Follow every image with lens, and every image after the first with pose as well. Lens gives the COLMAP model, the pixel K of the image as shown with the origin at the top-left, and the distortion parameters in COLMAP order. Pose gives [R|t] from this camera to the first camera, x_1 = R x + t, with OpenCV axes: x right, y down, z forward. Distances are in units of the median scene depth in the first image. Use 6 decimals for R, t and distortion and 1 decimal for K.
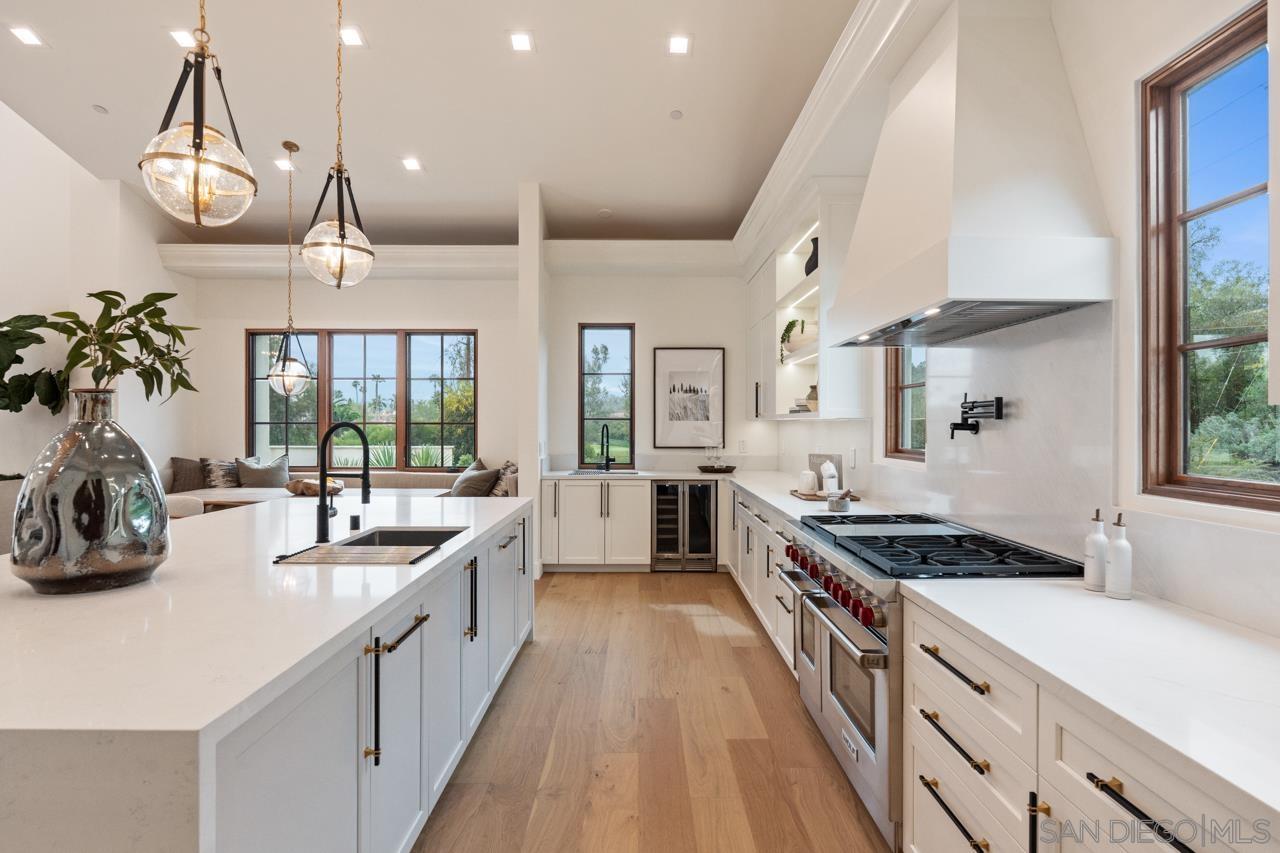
lens RADIAL K [[651.6, 0, 635.2], [0, 651.6, 421.7], [0, 0, 1]] dist [-0.010498, 0.000100]
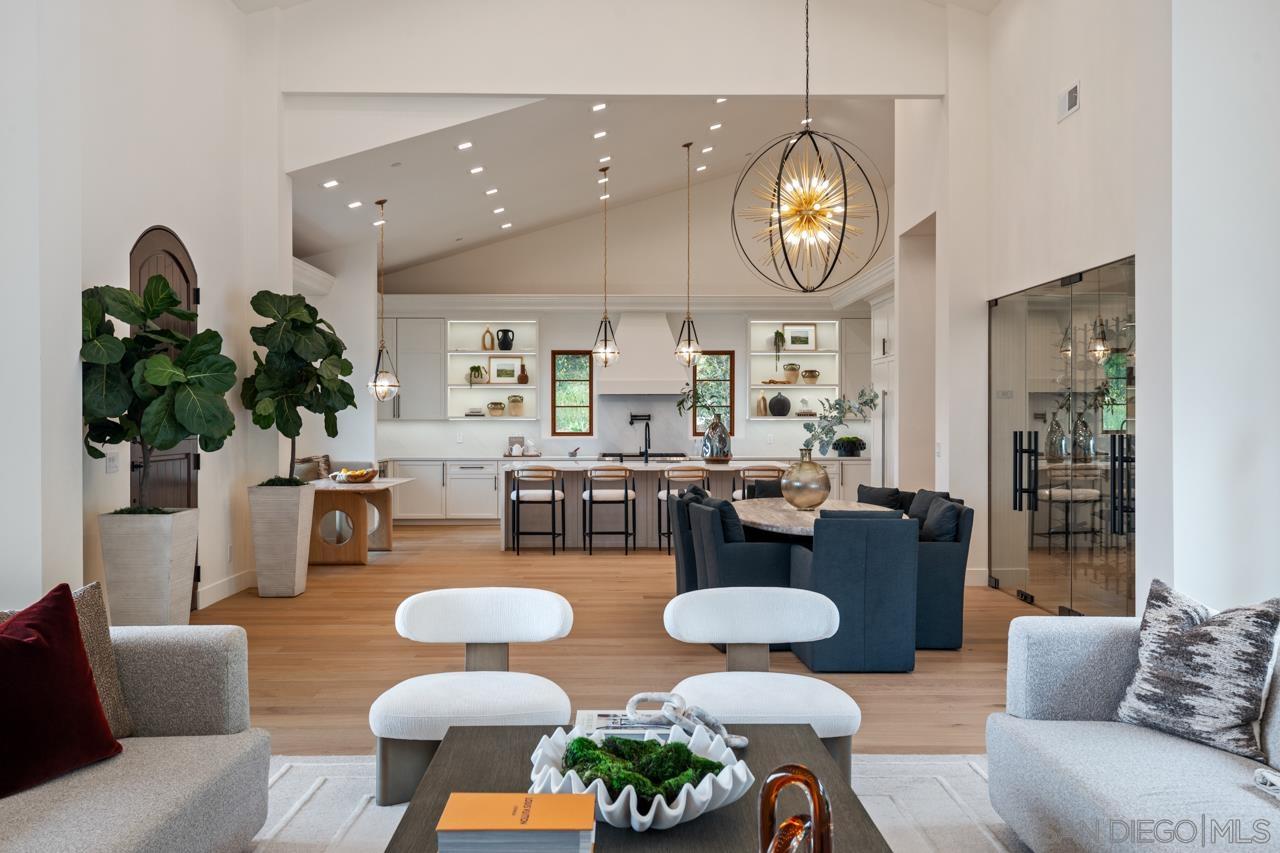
lens RADIAL K [[1186.5, 0, 638.3], [0, 1186.5, 423.3], [0, 0, 1]] dist [0.014033, 0.000000]
pose [[-0.017532, -0.005099, 0.999833, -2.973811], [-0.002232, 0.999985, 0.005060, -0.010797], [-0.999844, -0.002143, -0.017543, 0.576699]]
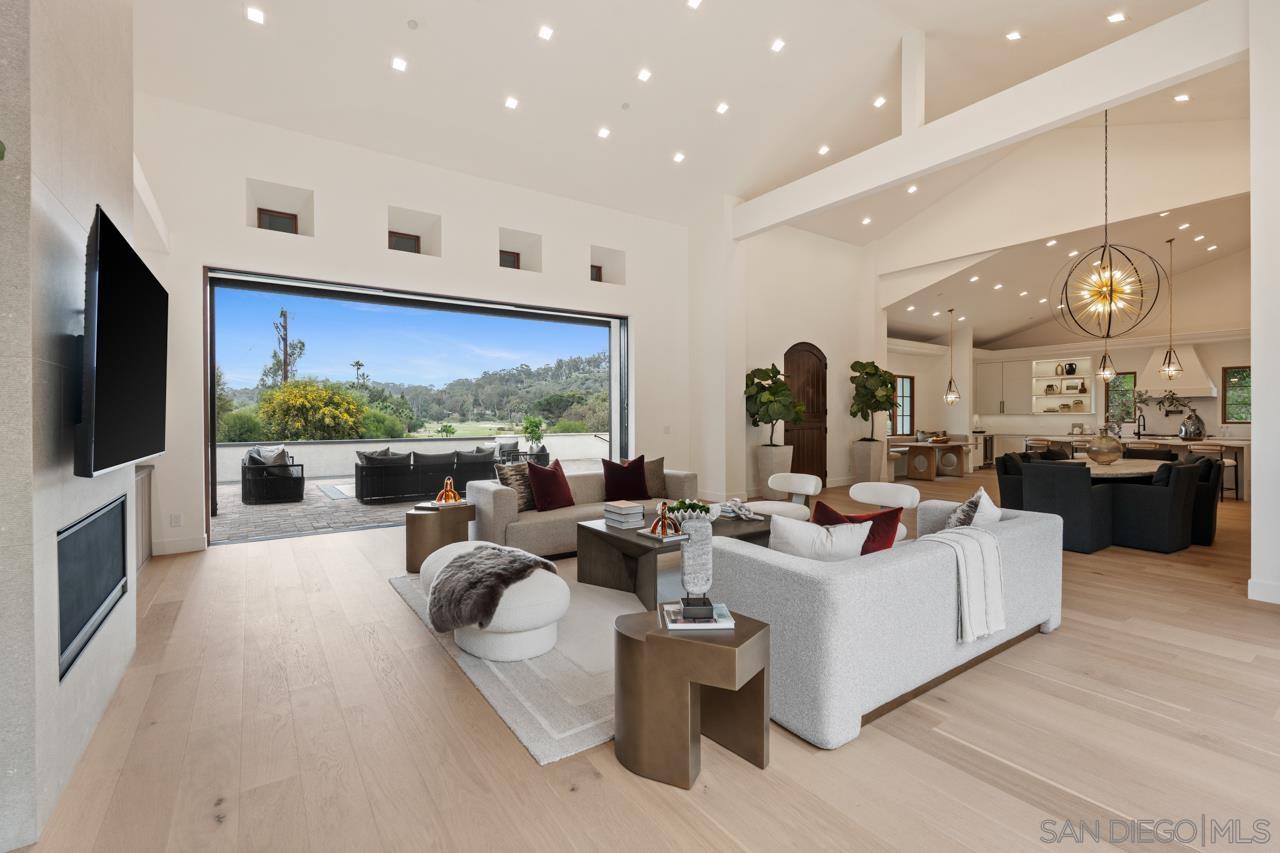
lens RADIAL K [[558.4, 0, 640.7], [0, 558.4, 422.1], [0, 0, 1]] dist [-0.006497, 0.000703]
pose [[0.817786, -0.010173, 0.575432, -3.011659], [0.003182, 0.999908, 0.013155, -0.005003], [-0.575513, -0.008927, 0.817744, -0.127360]]
